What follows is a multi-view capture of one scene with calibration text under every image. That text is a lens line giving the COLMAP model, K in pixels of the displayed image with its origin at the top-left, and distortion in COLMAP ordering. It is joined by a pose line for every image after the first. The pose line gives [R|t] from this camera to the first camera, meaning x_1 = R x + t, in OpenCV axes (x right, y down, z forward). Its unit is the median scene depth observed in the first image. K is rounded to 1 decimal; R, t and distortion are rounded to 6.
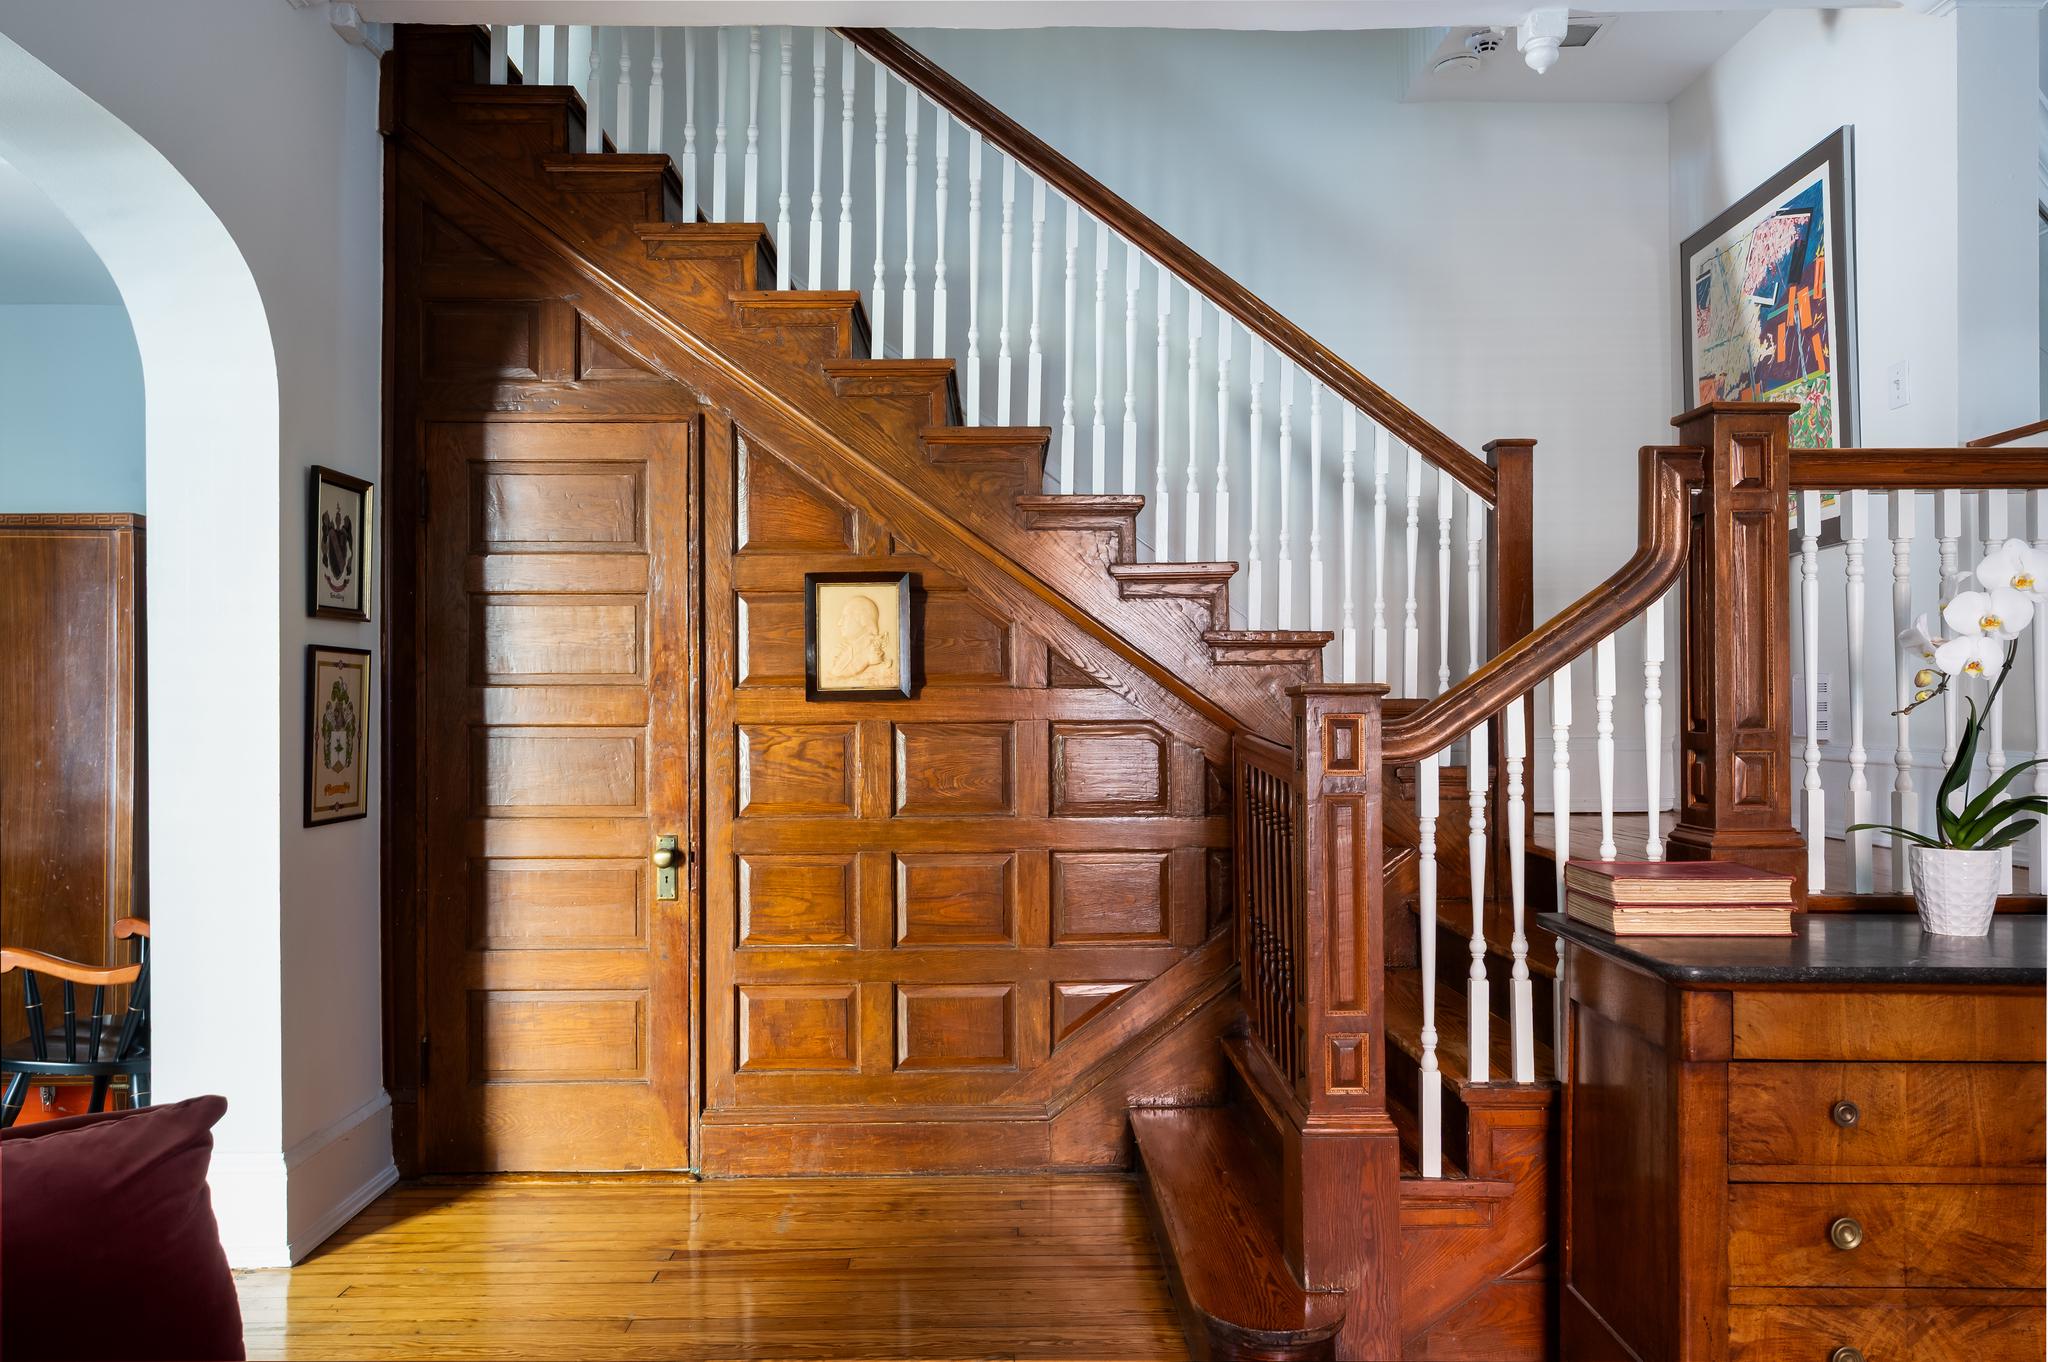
lens RADIAL K [[1425.8, 0, 1010.0], [0, 1425.8, 692.7], [0, 0, 1]] dist [0.013476, -0.007379]
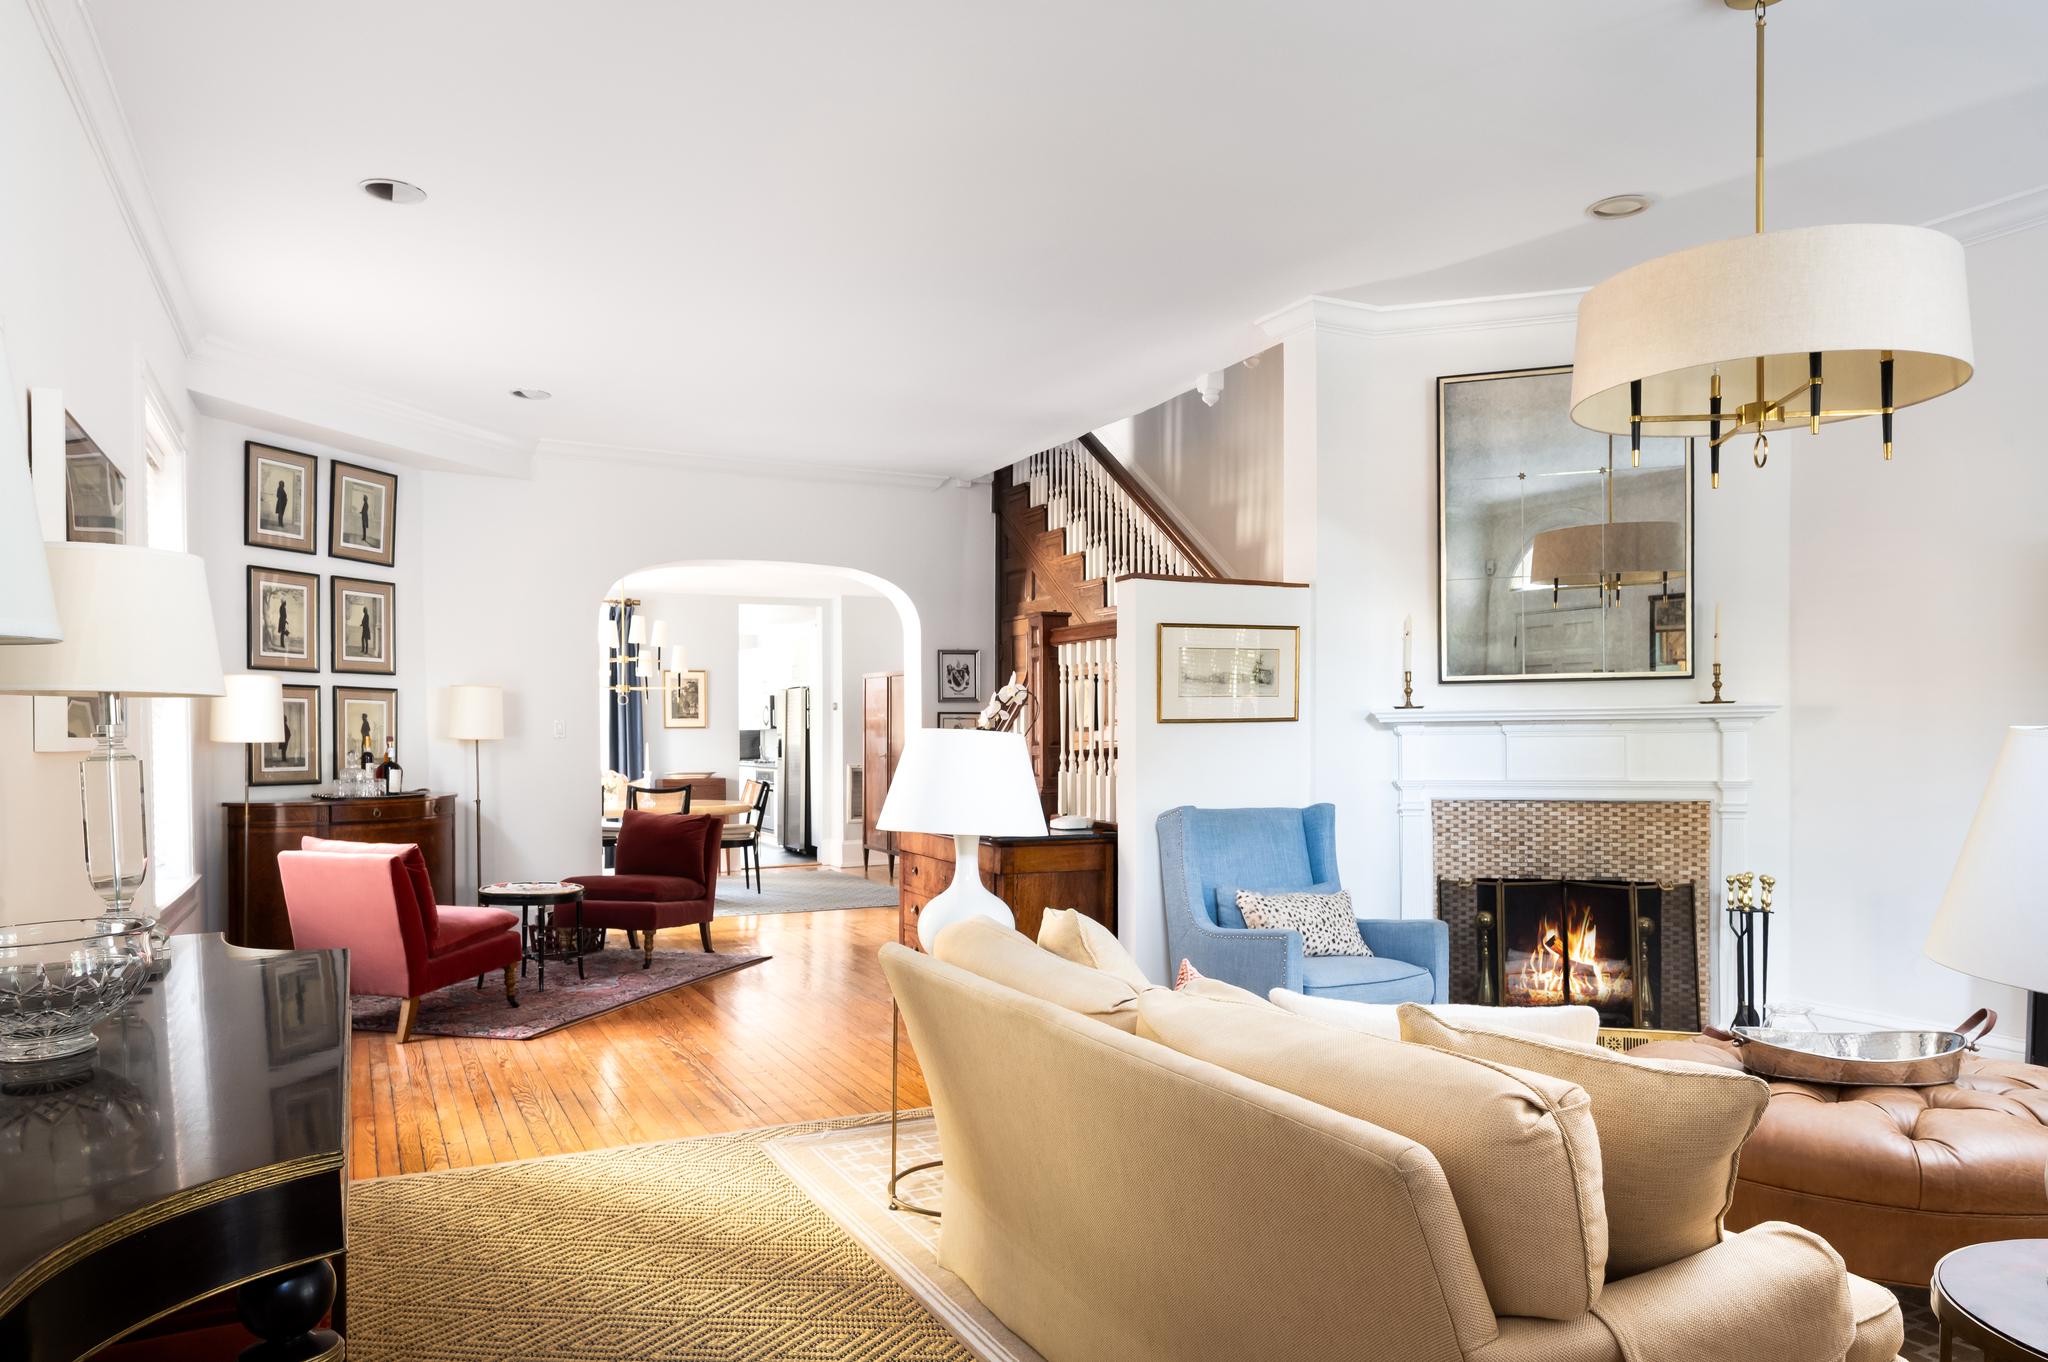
lens RADIAL K [[1312.8, 0, 1020.4], [0, 1312.8, 733.1], [0, 0, 1]] dist [-0.003419, 0.002598]
pose [[0.444464, 0.002840, -0.895792, 1.881225], [0.009516, 0.999924, 0.007892, -0.010141], [0.895746, -0.012032, 0.444403, -0.023613]]
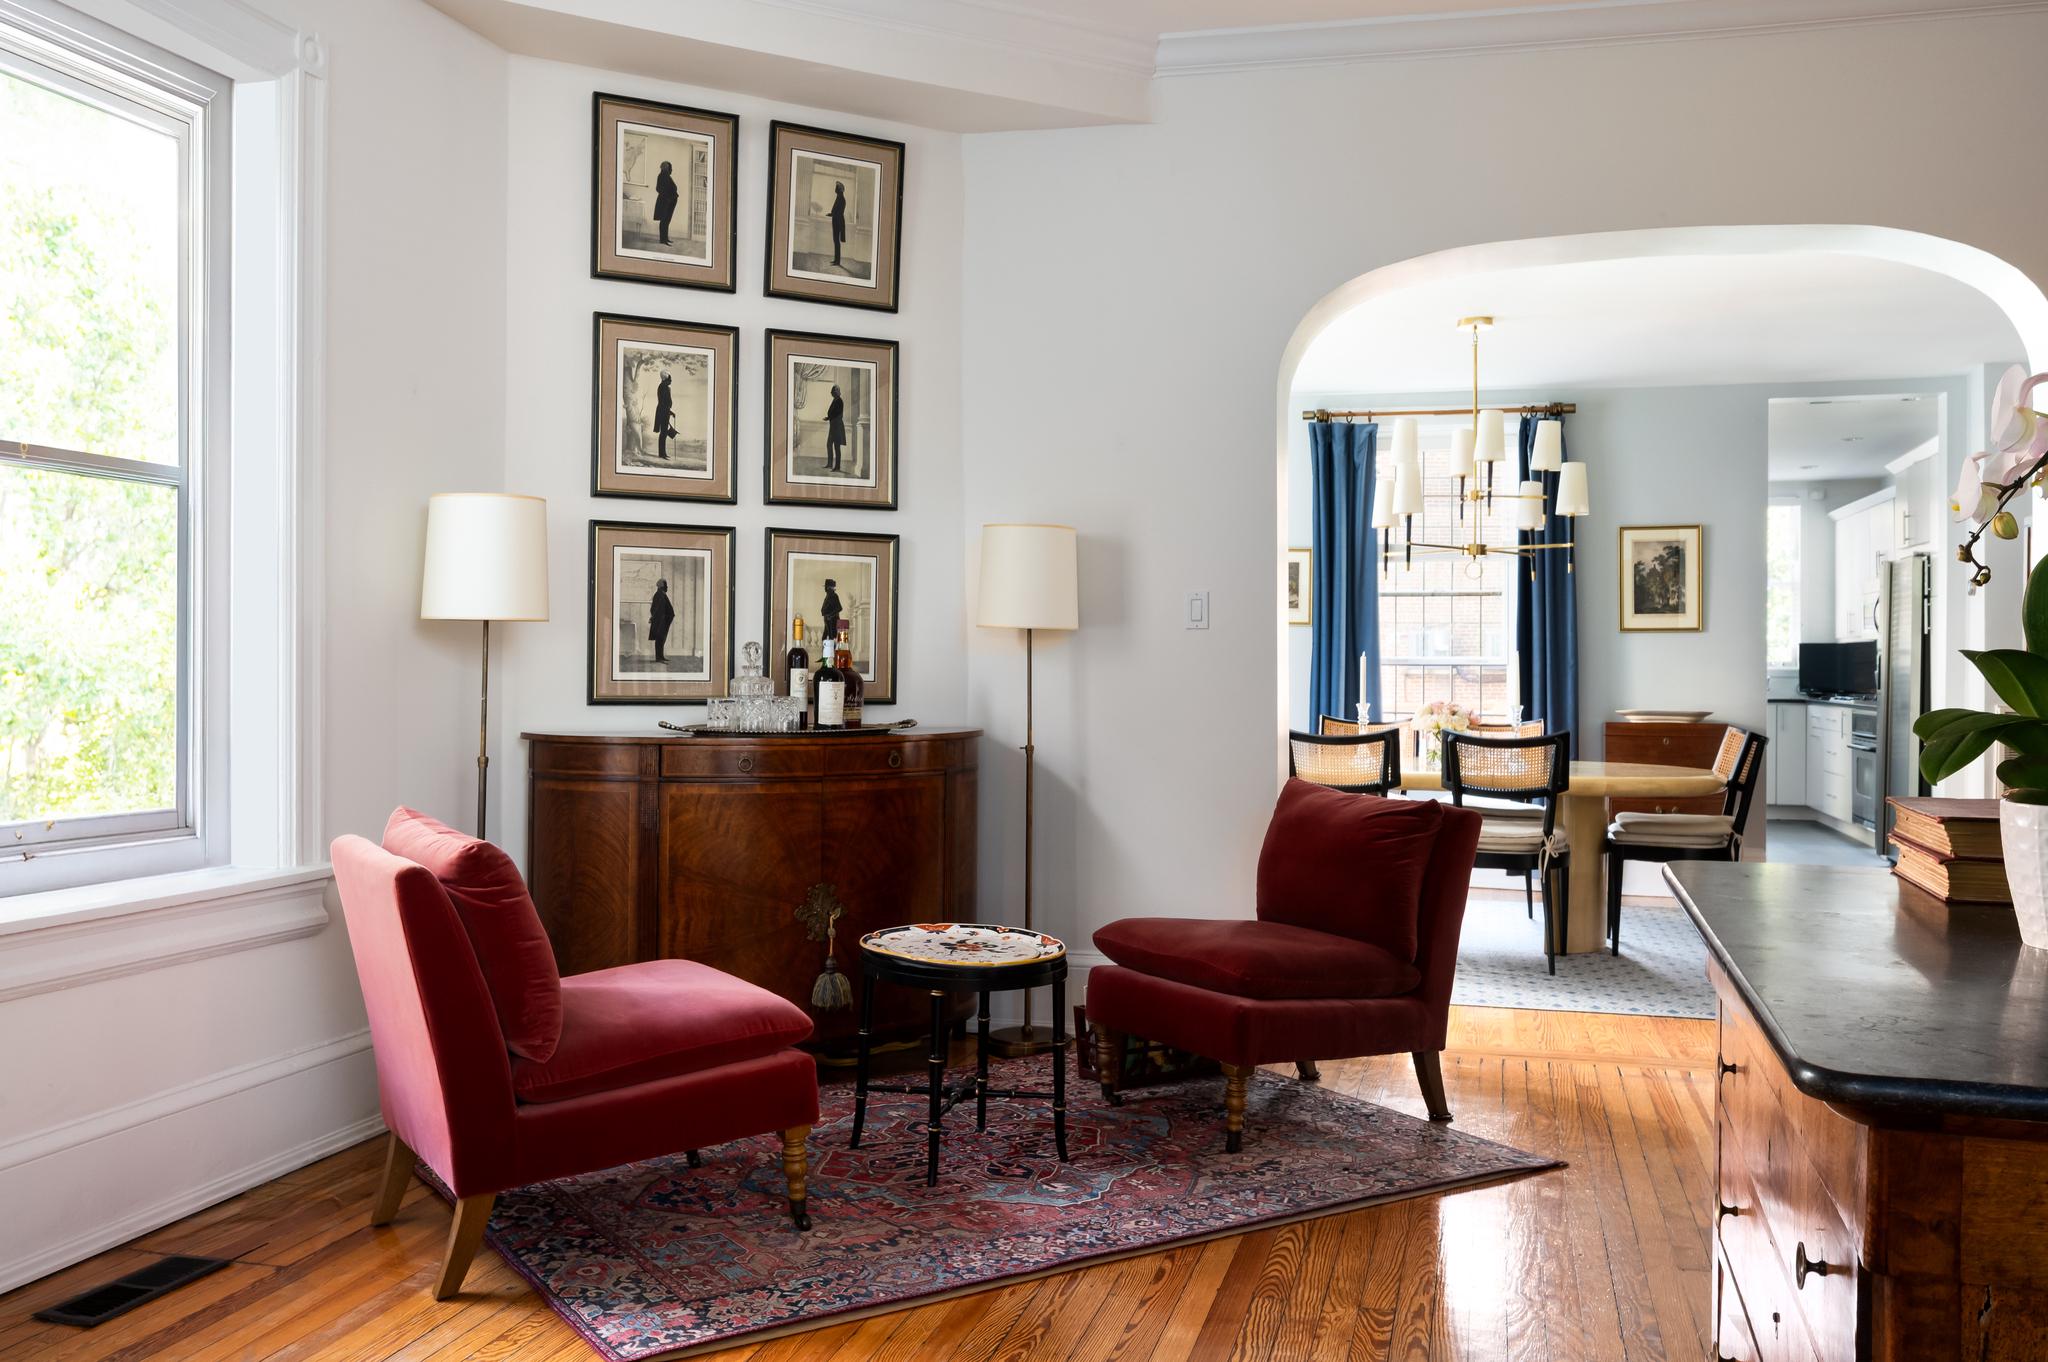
lens RADIAL K [[1719.5, 0, 1042.3], [0, 1719.5, 643.6], [0, 0, 1]] dist [-0.009942, -0.001165]
pose [[-0.251244, -0.006477, -0.967902, 0.982794], [0.002493, 0.999970, -0.007339, 0.031008], [0.967920, -0.004257, -0.251221, 0.505772]]
